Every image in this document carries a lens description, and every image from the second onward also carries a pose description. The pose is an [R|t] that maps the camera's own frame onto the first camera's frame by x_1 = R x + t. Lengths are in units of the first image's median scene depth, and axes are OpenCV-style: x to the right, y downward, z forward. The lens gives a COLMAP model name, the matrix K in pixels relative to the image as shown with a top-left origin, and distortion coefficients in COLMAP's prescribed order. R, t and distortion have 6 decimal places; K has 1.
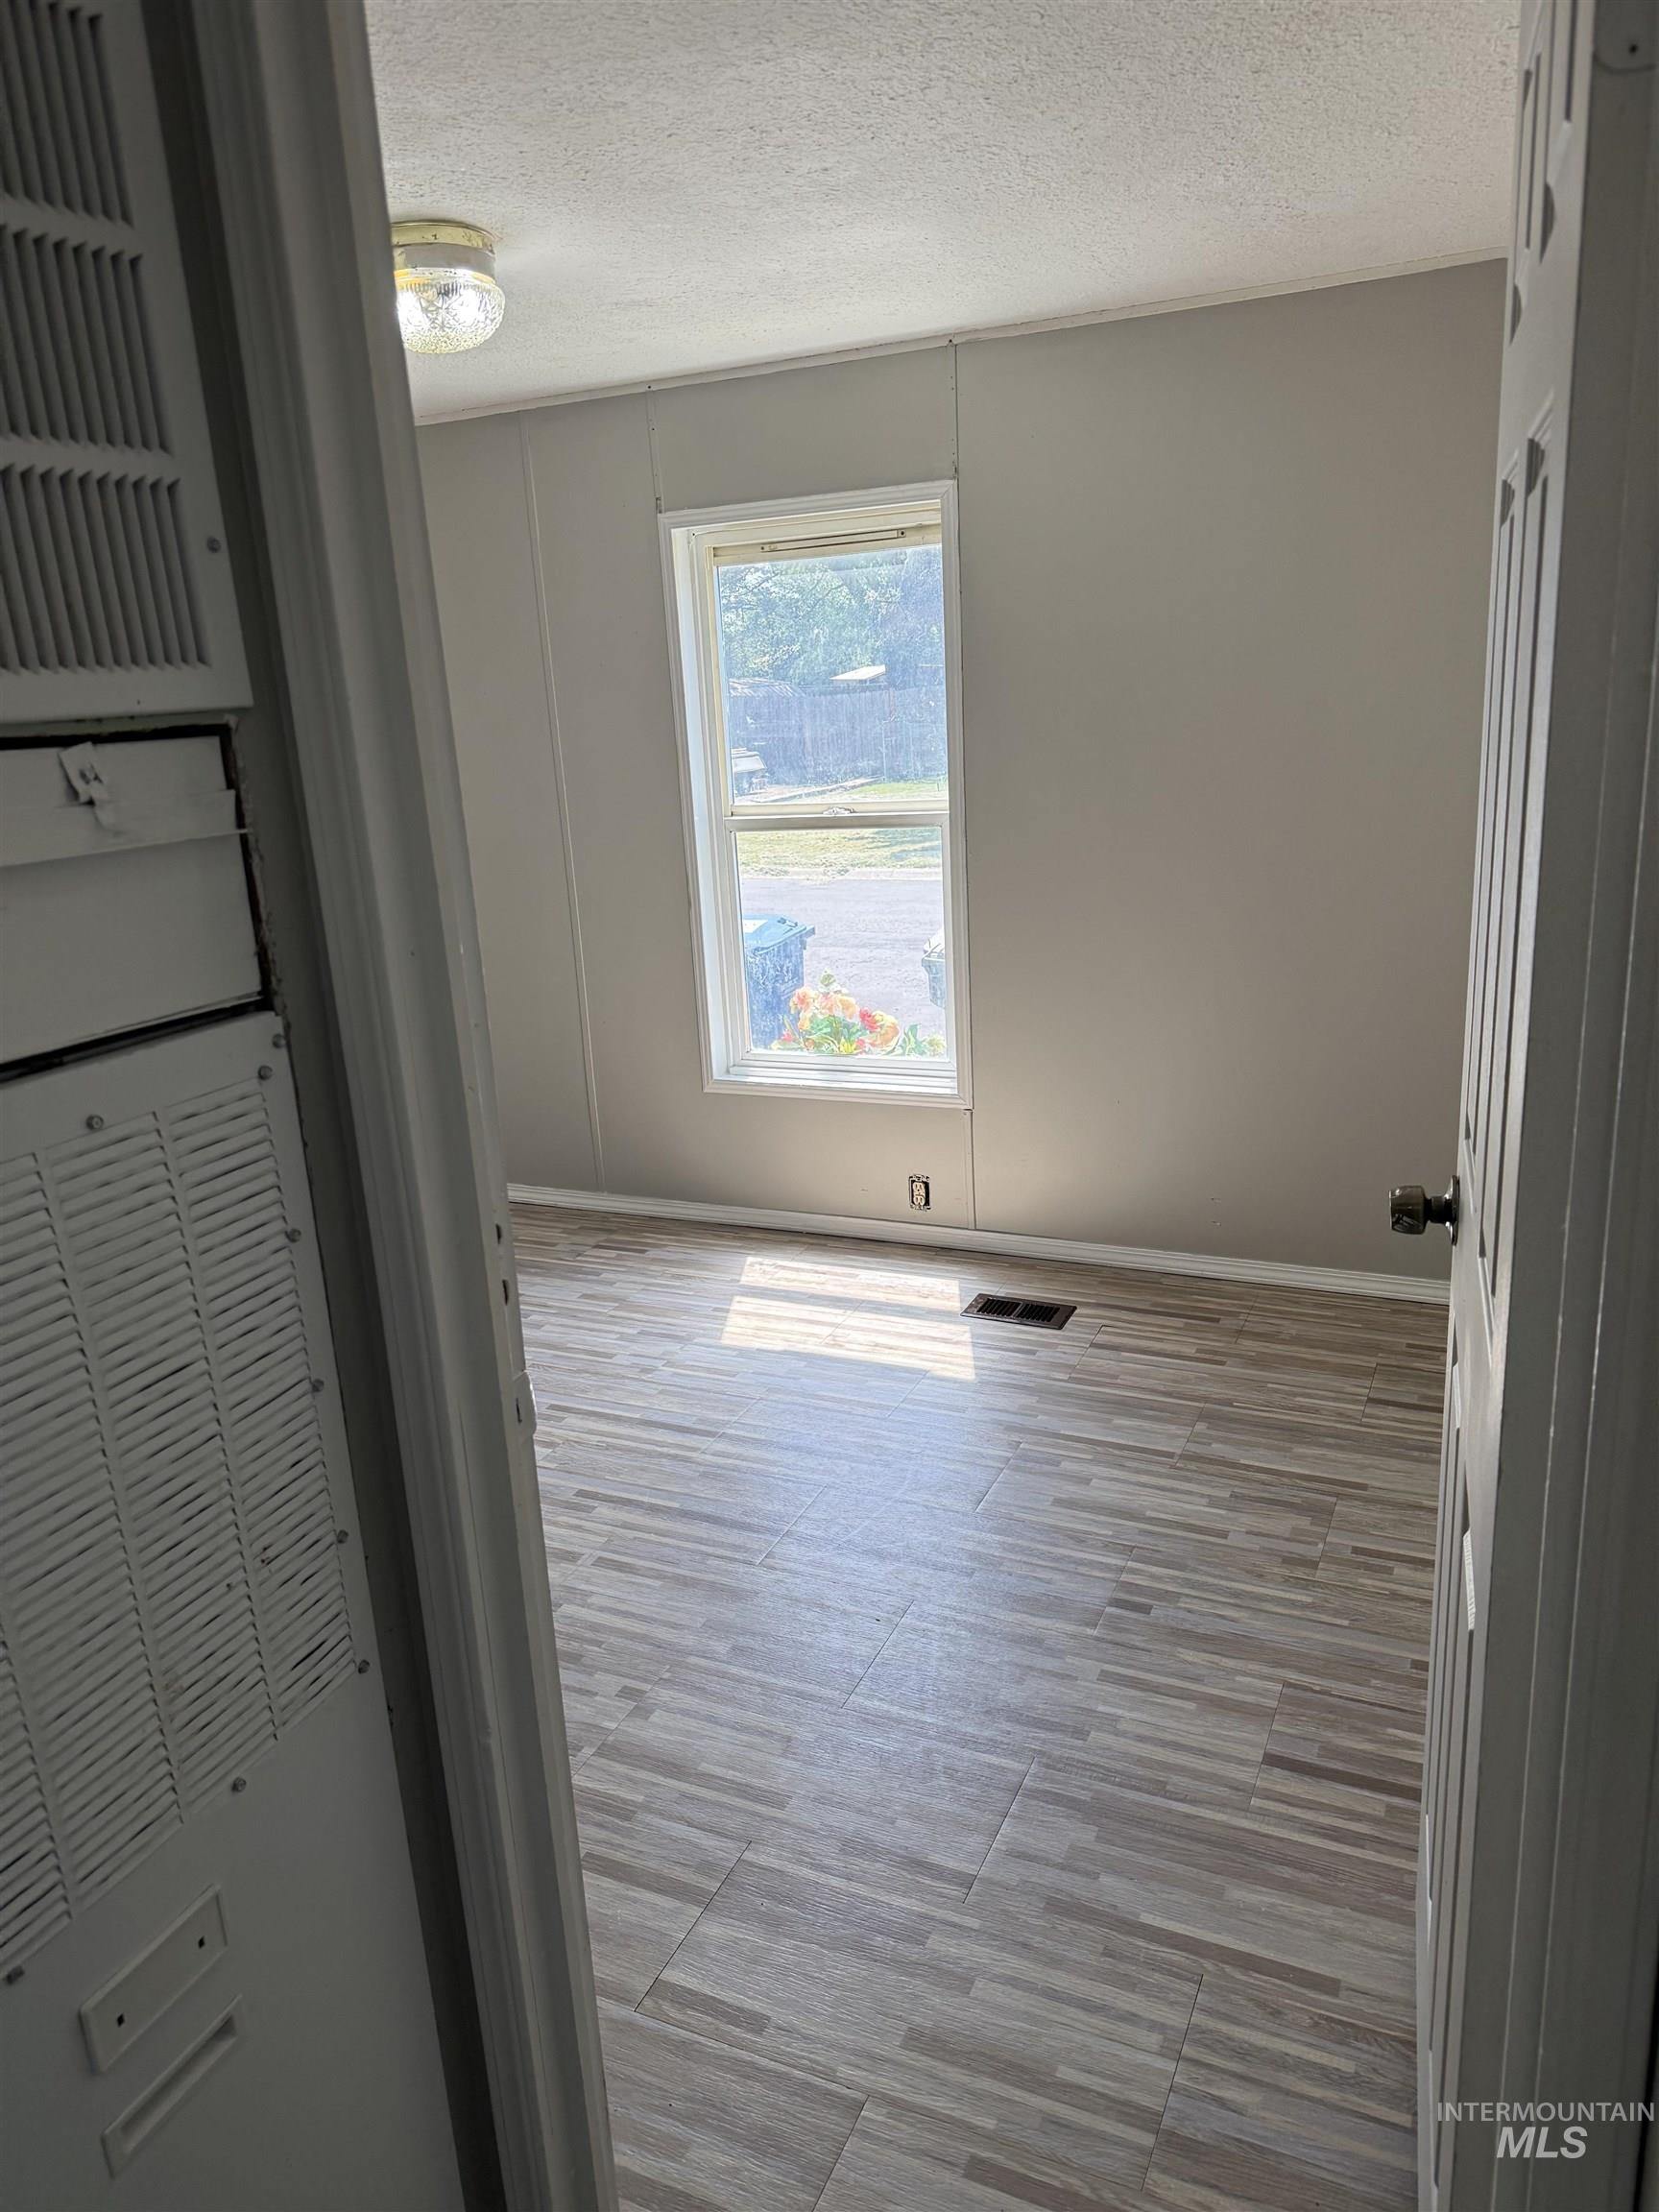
lens RADIAL K [[1547.6, 0, 824.2], [0, 1547.6, 1114.1], [0, 0, 1]] dist [0.198010, -0.315032]
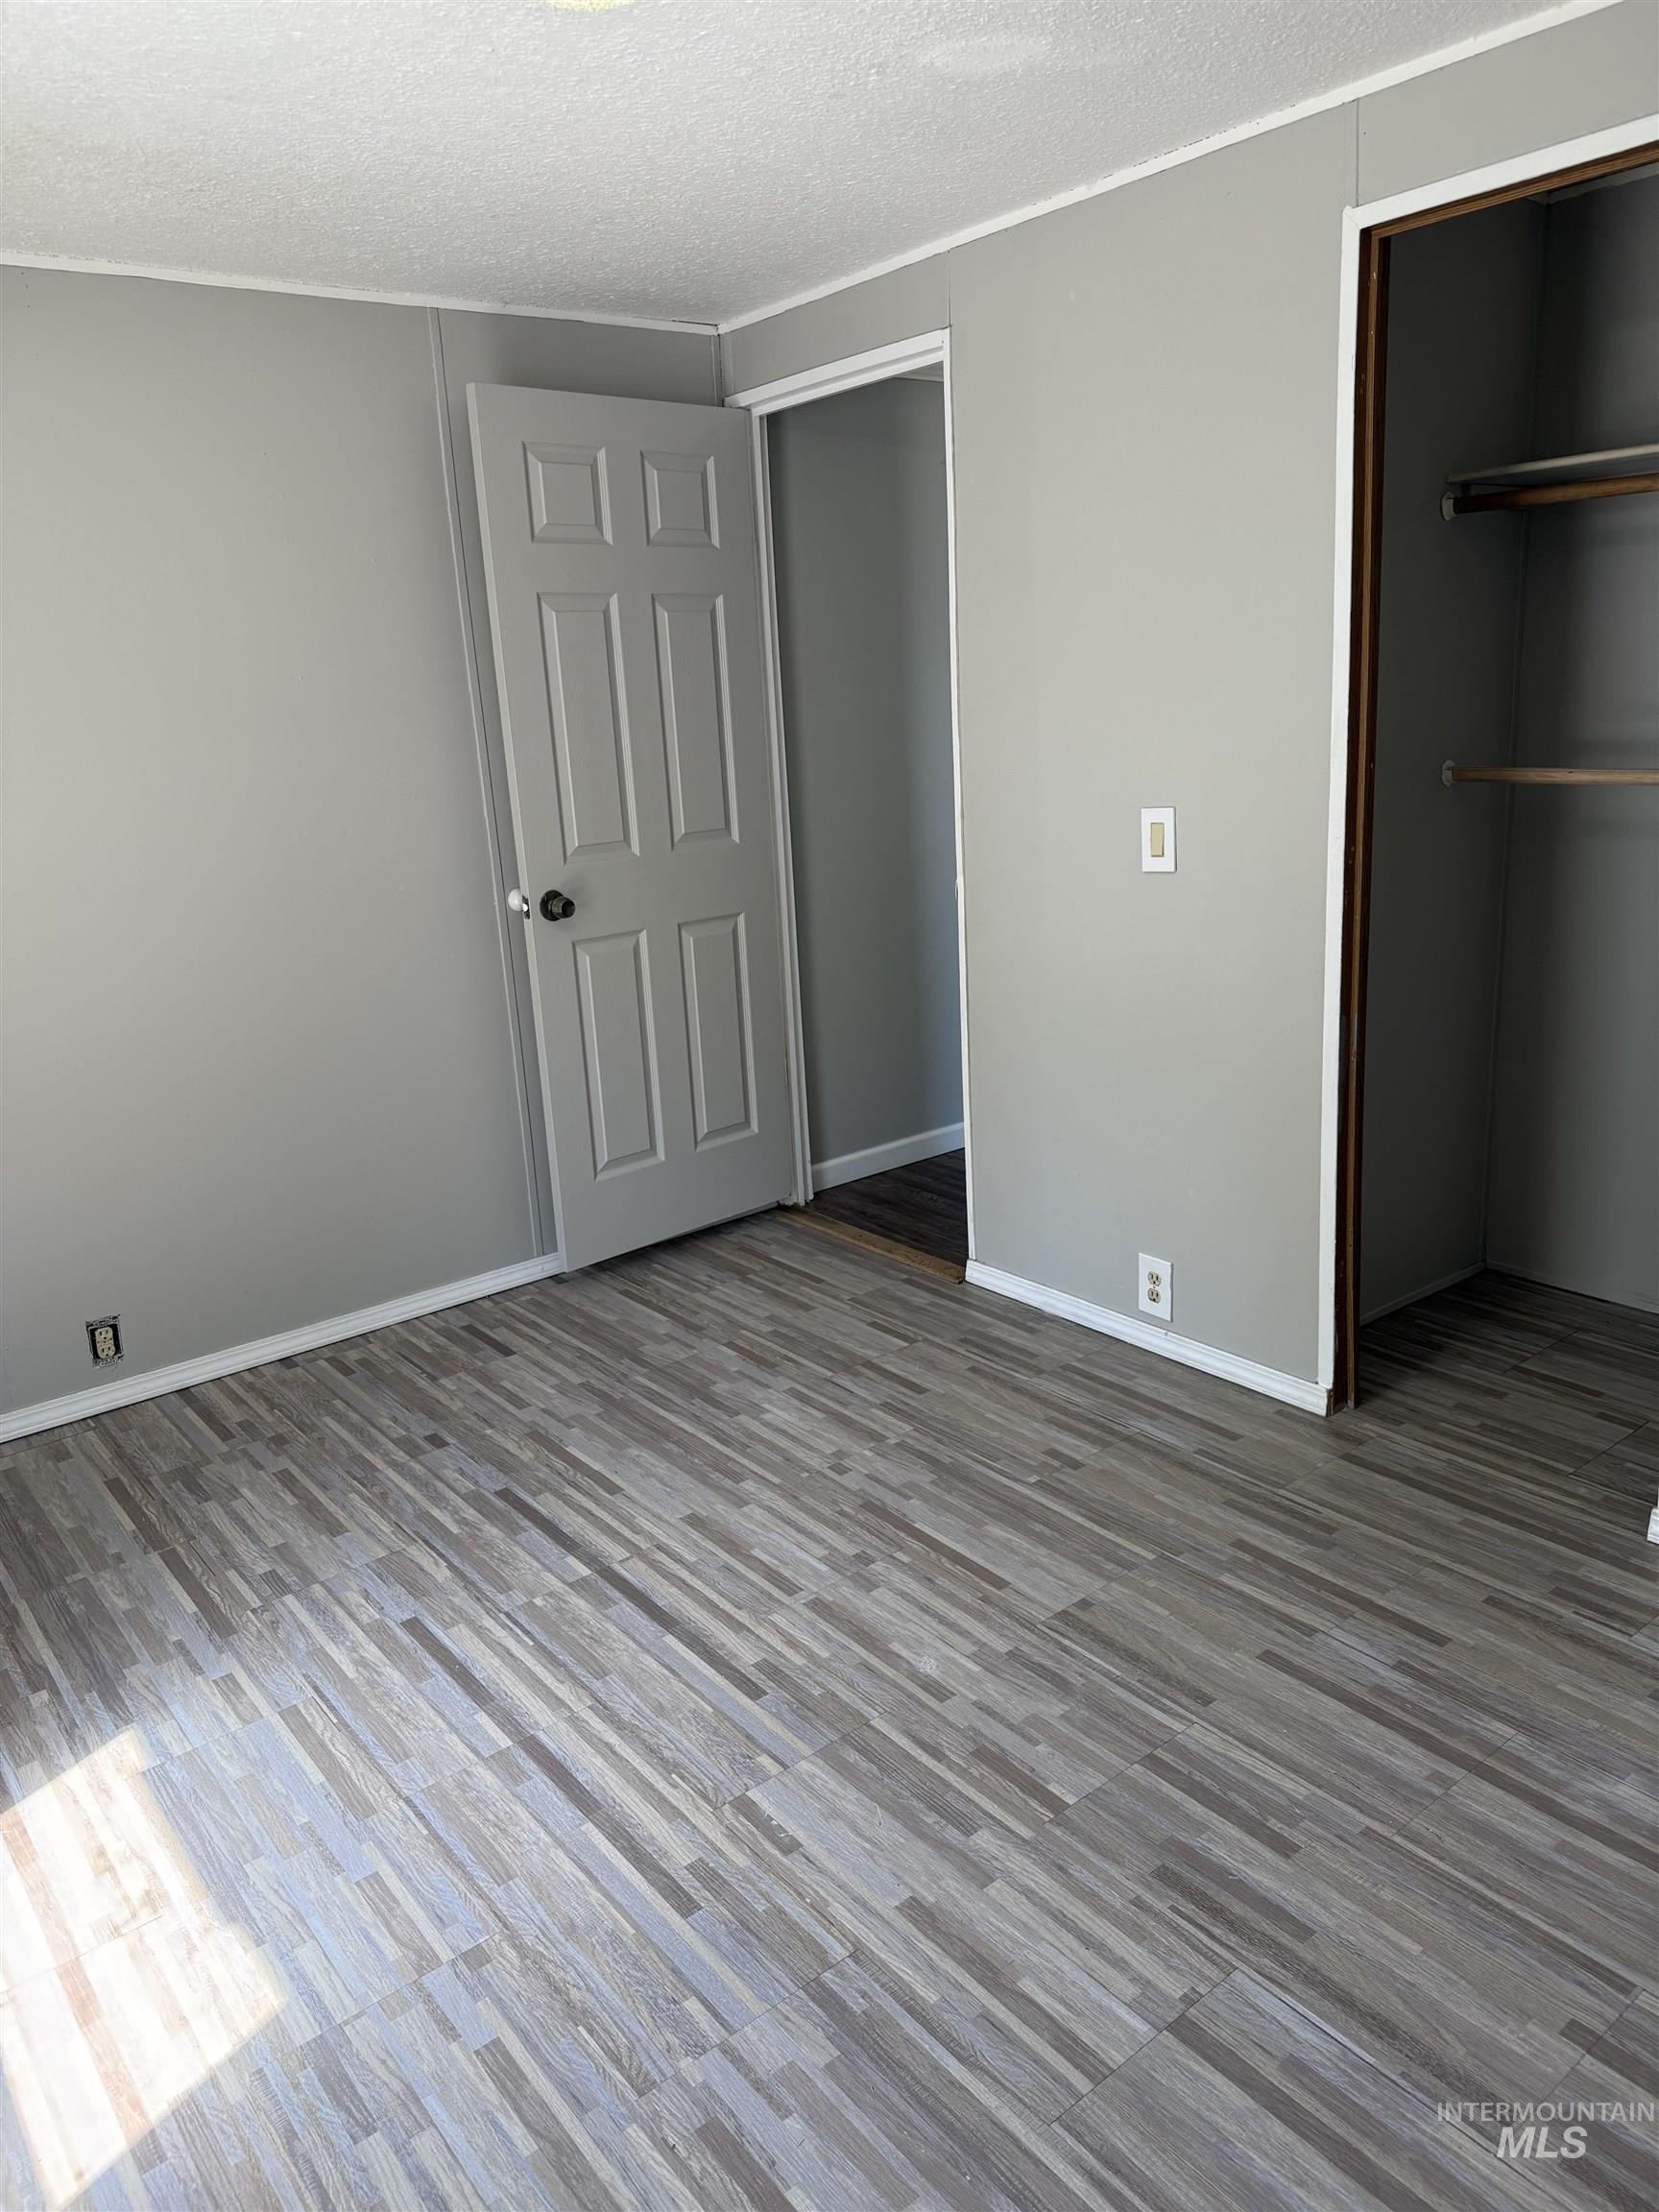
lens RADIAL K [[1547.6, 0, 824.2], [0, 1547.6, 1114.1], [0, 0, 1]] dist [0.198010, -0.315032]
pose [[-0.887121, -0.012357, 0.461372, -0.555699], [0.226419, 0.859434, 0.458374, -0.345795], [-0.402183, 0.511097, -0.759624, 1.502499]]
